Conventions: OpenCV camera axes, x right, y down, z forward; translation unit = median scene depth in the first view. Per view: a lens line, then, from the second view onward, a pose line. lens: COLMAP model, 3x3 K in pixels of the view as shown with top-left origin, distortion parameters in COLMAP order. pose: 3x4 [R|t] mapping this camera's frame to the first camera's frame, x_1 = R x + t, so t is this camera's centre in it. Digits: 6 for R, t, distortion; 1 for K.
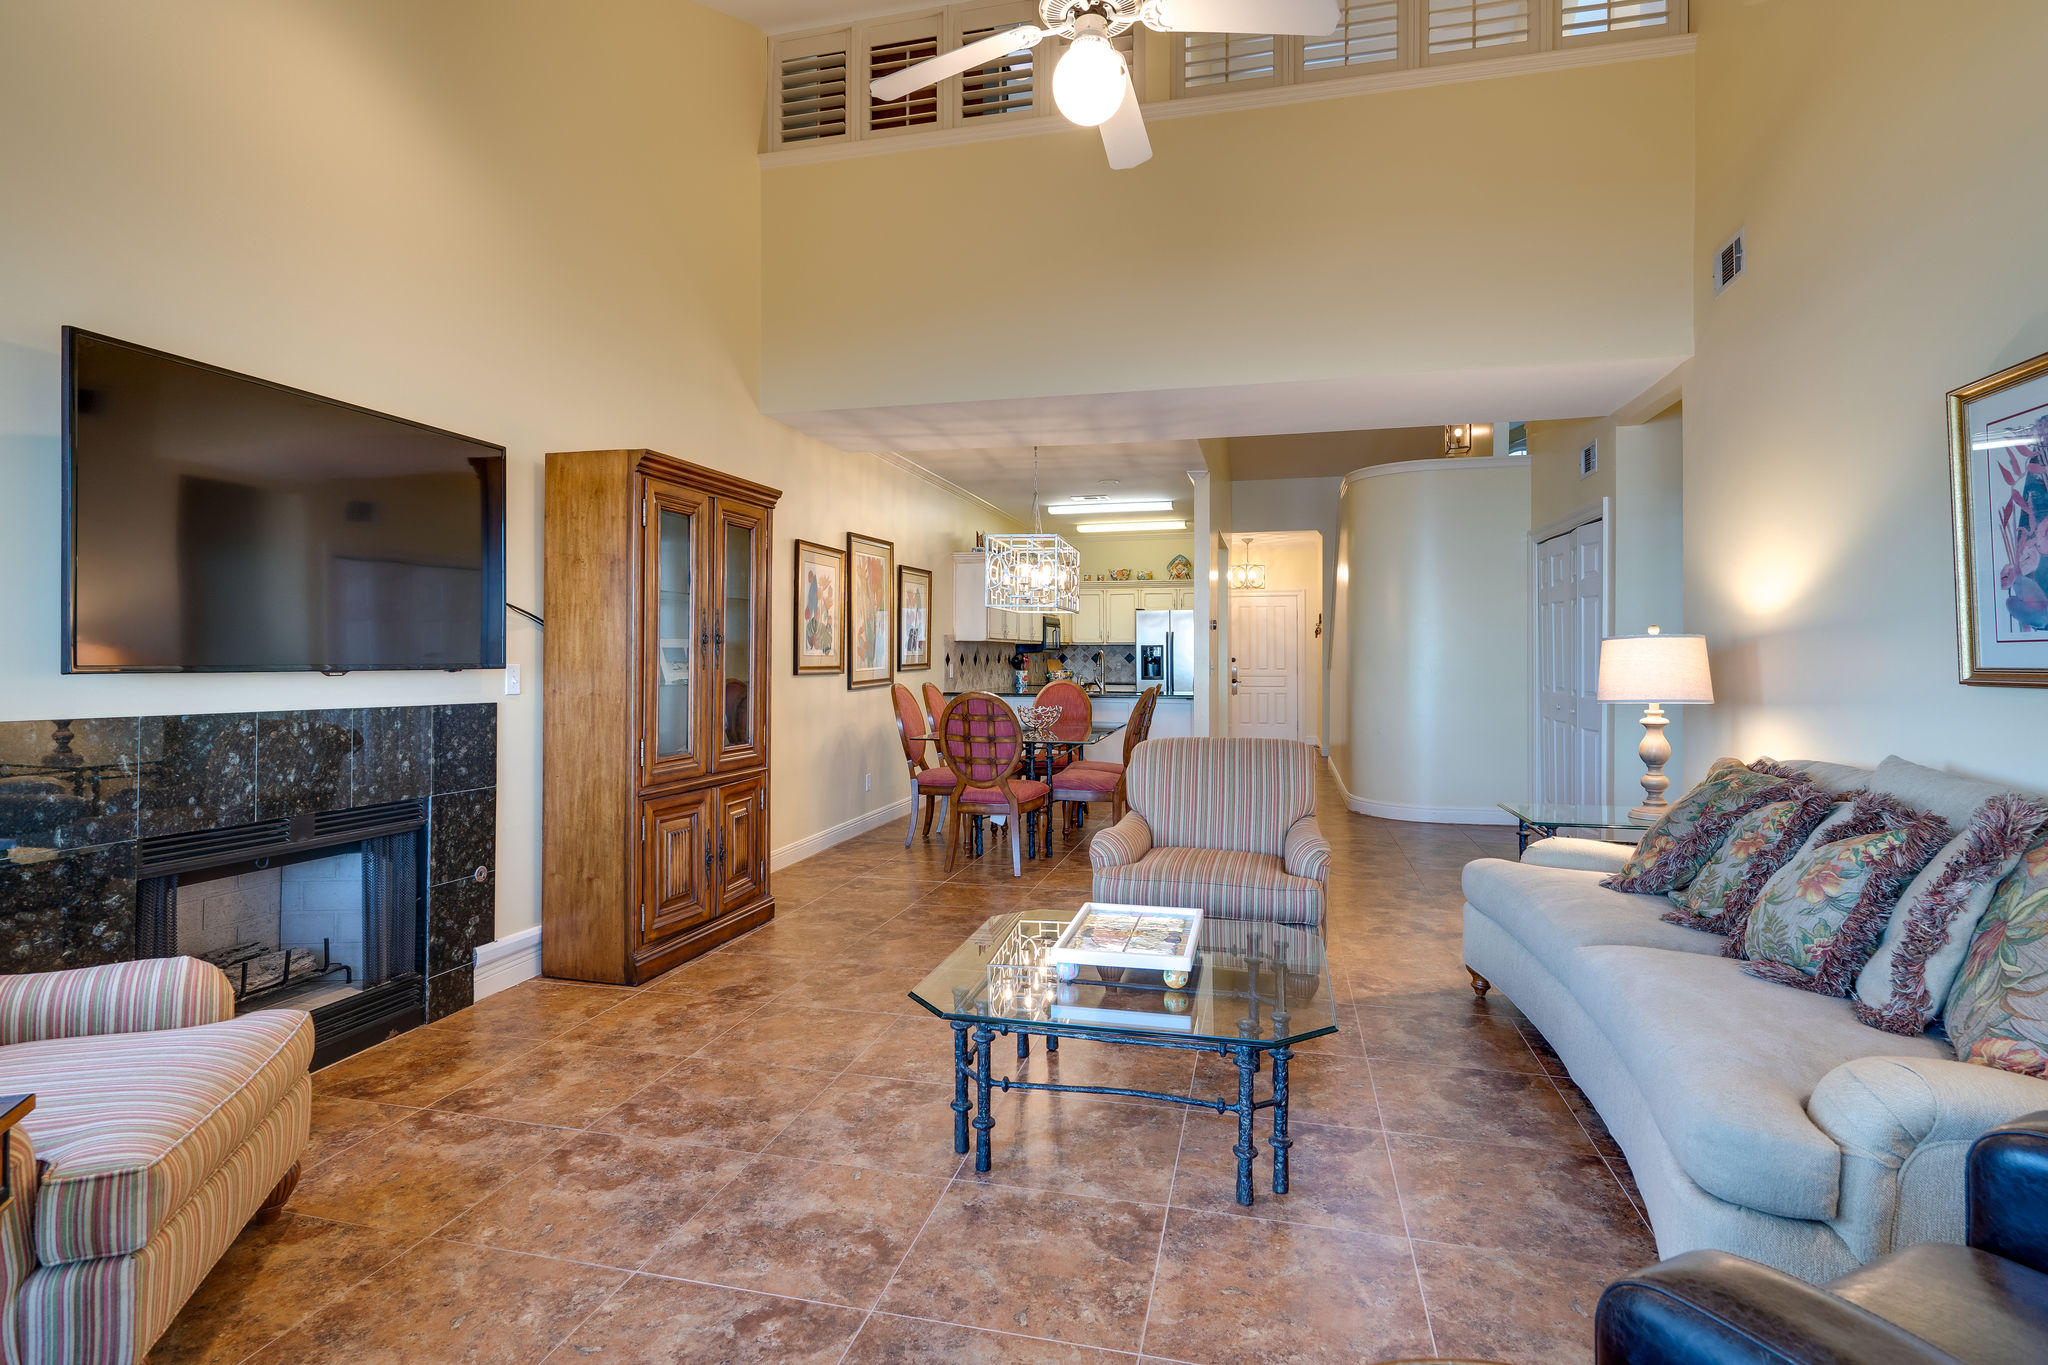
lens RADIAL K [[1045.3, 0, 987.2], [0, 1045.3, 656.1], [0, 0, 1]] dist [0.000481, 0.000068]
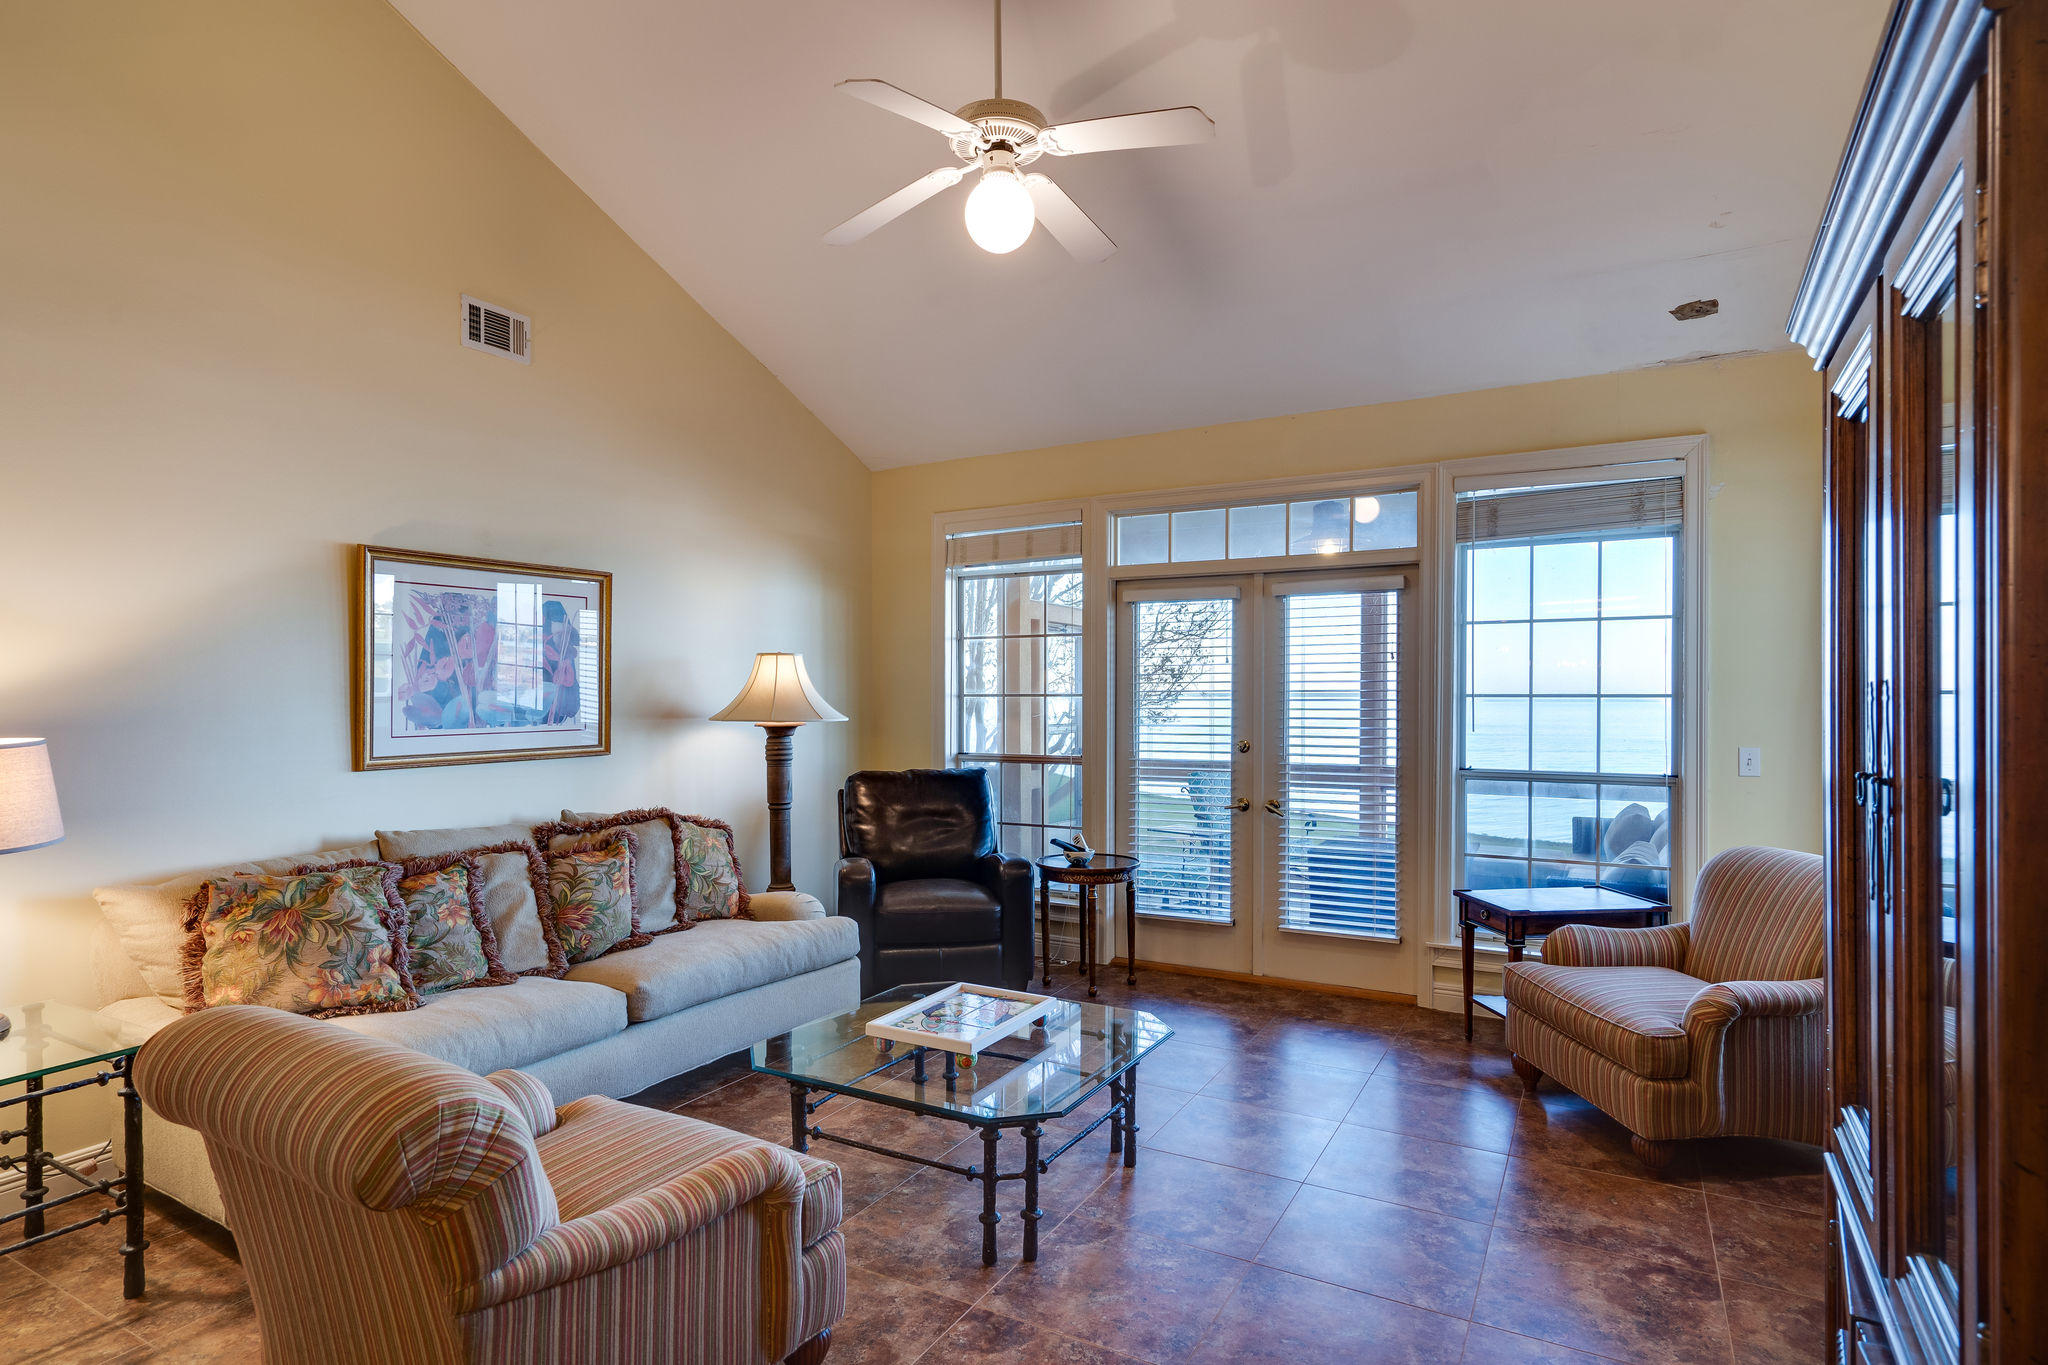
lens RADIAL K [[1061.0, 0, 1024.0], [0, 1061.0, 682.5], [0, 0, 1]] dist [0.001250, 0.000263]
pose [[-0.974162, 0.002952, 0.225830, -0.150525], [0.000253, 0.999928, -0.011980, -0.057820], [-0.225850, -0.011613, -0.974093, 1.821800]]
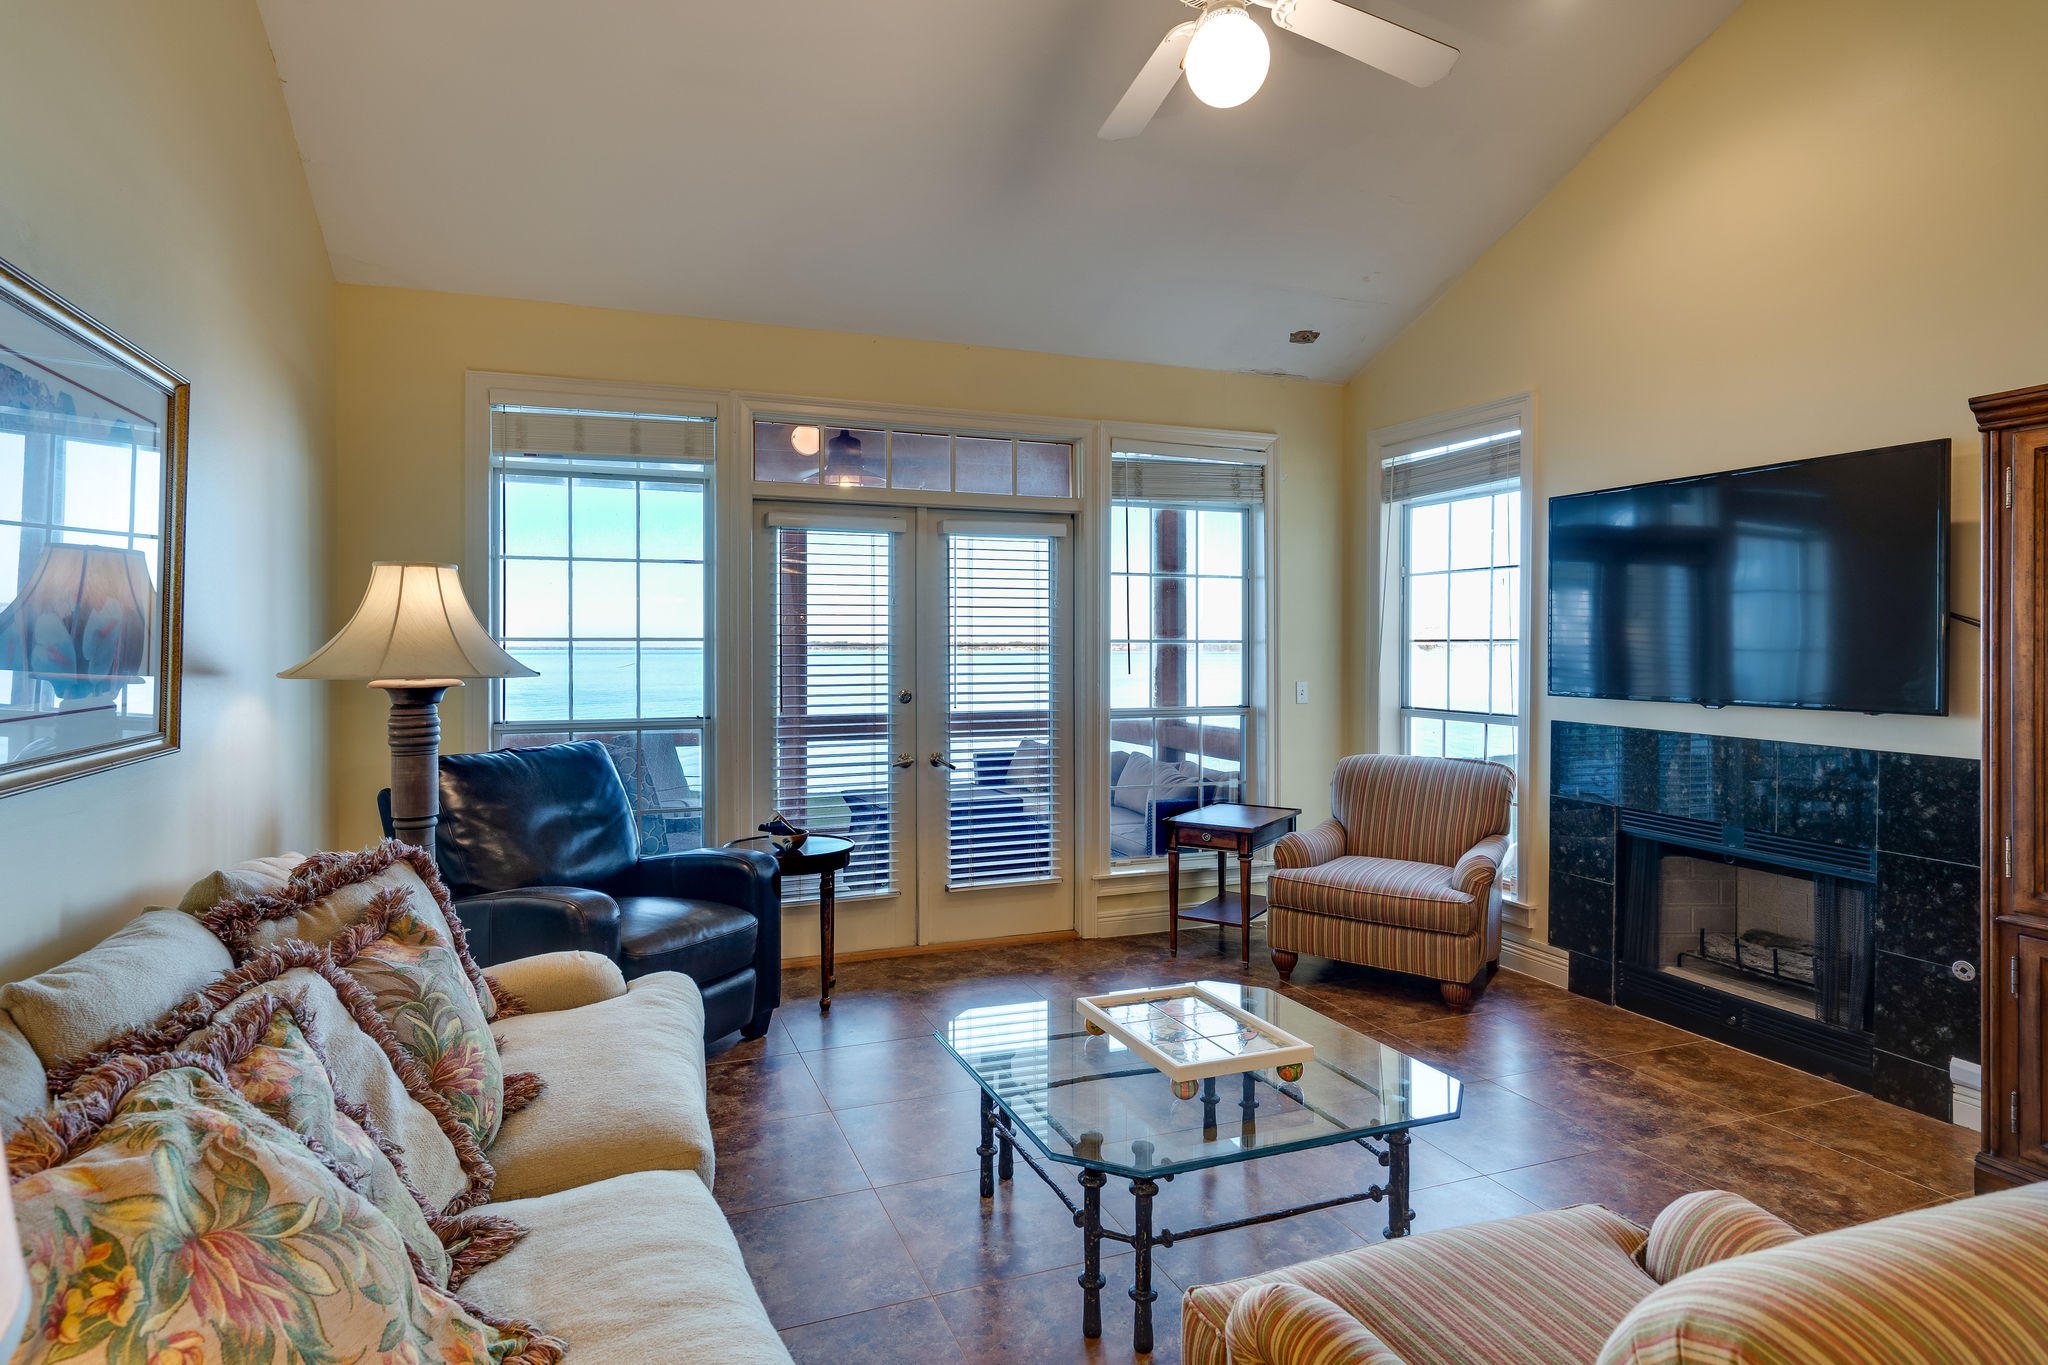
lens RADIAL K [[1096.4, 0, 1018.8], [0, 1096.4, 622.6], [0, 0, 1]] dist [0.003072, 0.000457]
pose [[-0.794809, -0.011009, -0.606760, 0.723654], [0.000523, 0.999823, -0.018825, -0.052646], [0.606859, -0.015280, -0.794662, 1.457998]]
